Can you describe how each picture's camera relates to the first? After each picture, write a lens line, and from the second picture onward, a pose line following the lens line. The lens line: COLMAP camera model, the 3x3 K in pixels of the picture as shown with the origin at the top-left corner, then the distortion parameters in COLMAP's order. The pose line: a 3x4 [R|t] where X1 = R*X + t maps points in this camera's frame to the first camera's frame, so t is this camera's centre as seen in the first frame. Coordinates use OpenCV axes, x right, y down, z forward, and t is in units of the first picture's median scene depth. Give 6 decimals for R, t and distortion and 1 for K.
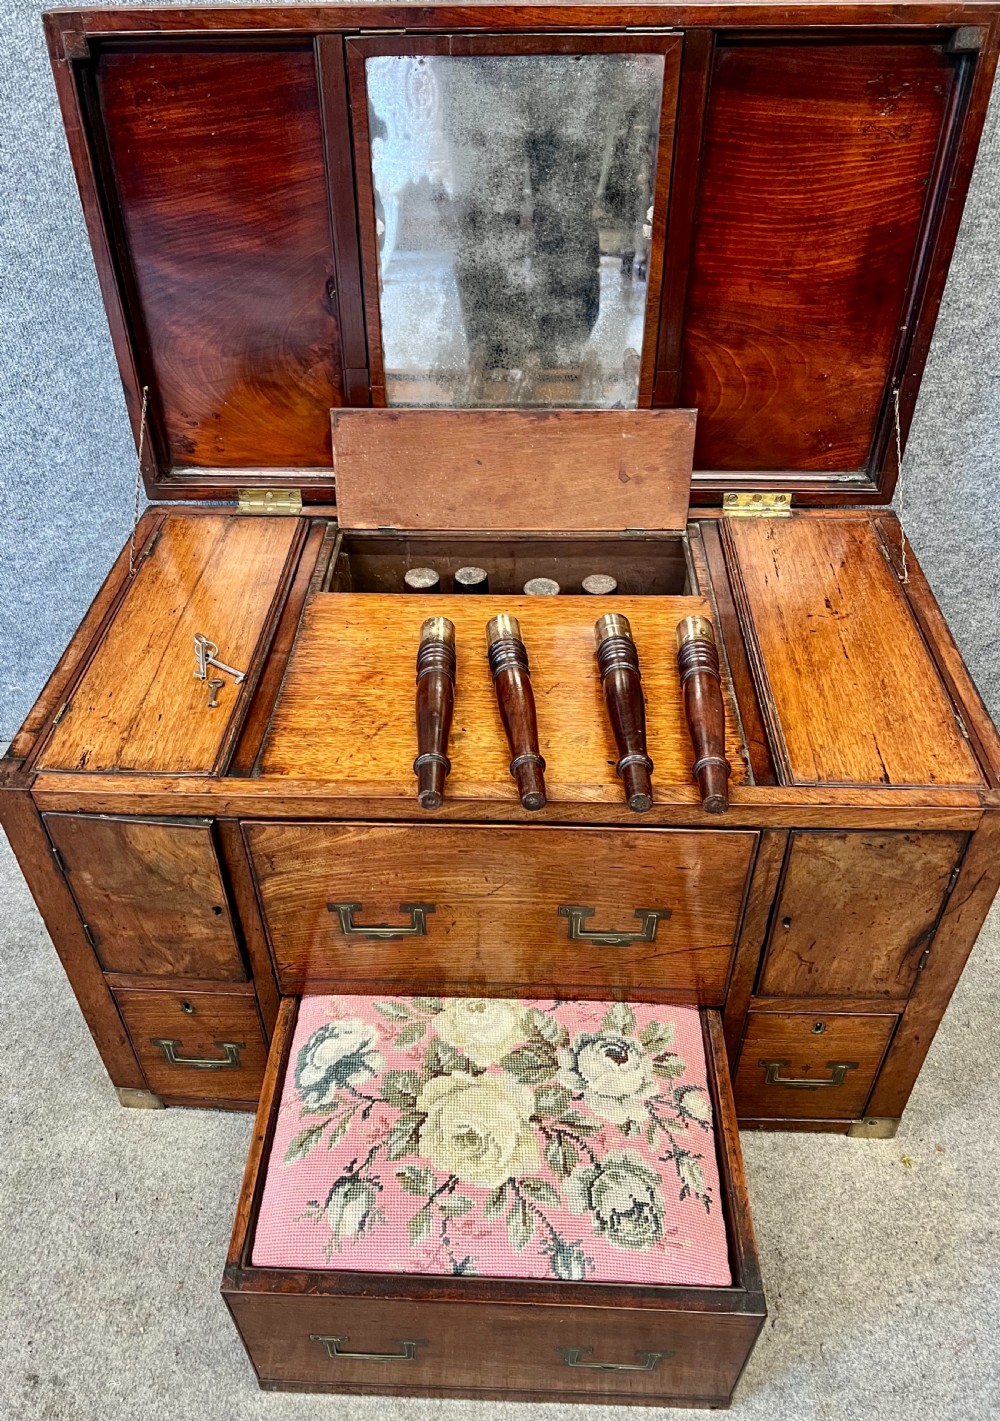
lens RADIAL K [[1123.2, 0, 467.7], [0, 1123.2, 732.0], [0, 0, 1]] dist [0.001513, 0.001419]
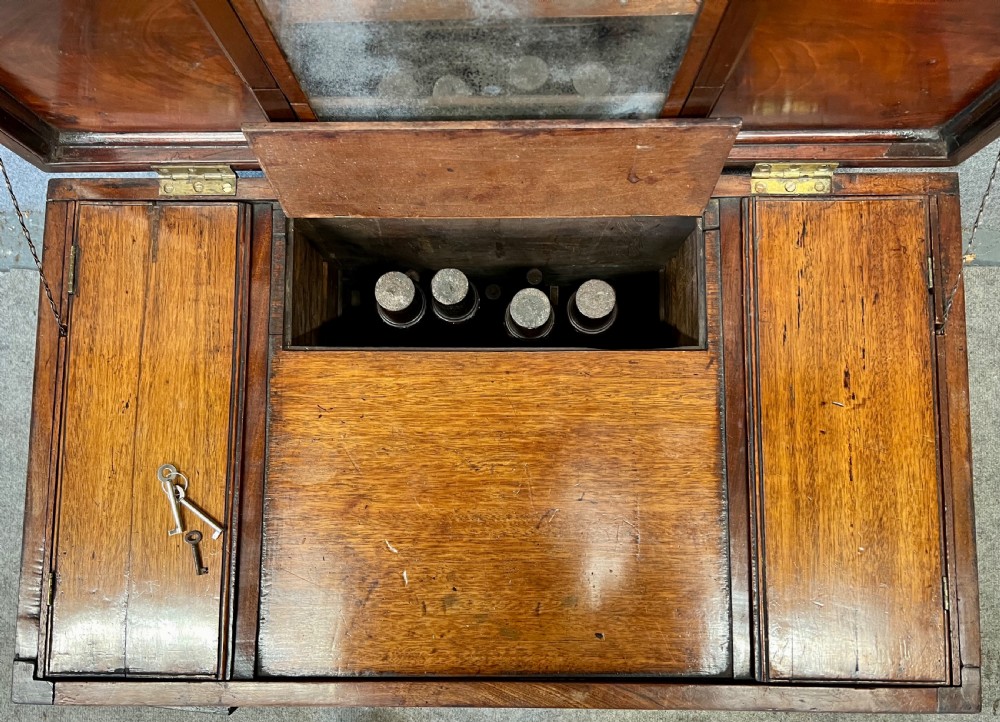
lens RADIAL K [[793.0, 0, 497.5], [0, 793.0, 391.4], [0, 0, 1]] dist [-0.001173, 0.003031]
pose [[0.998797, -0.048920, 0.003239, 0.036891], [0.032797, 0.715799, 0.697535, -0.553459], [-0.036442, -0.696590, 0.716543, 0.538795]]
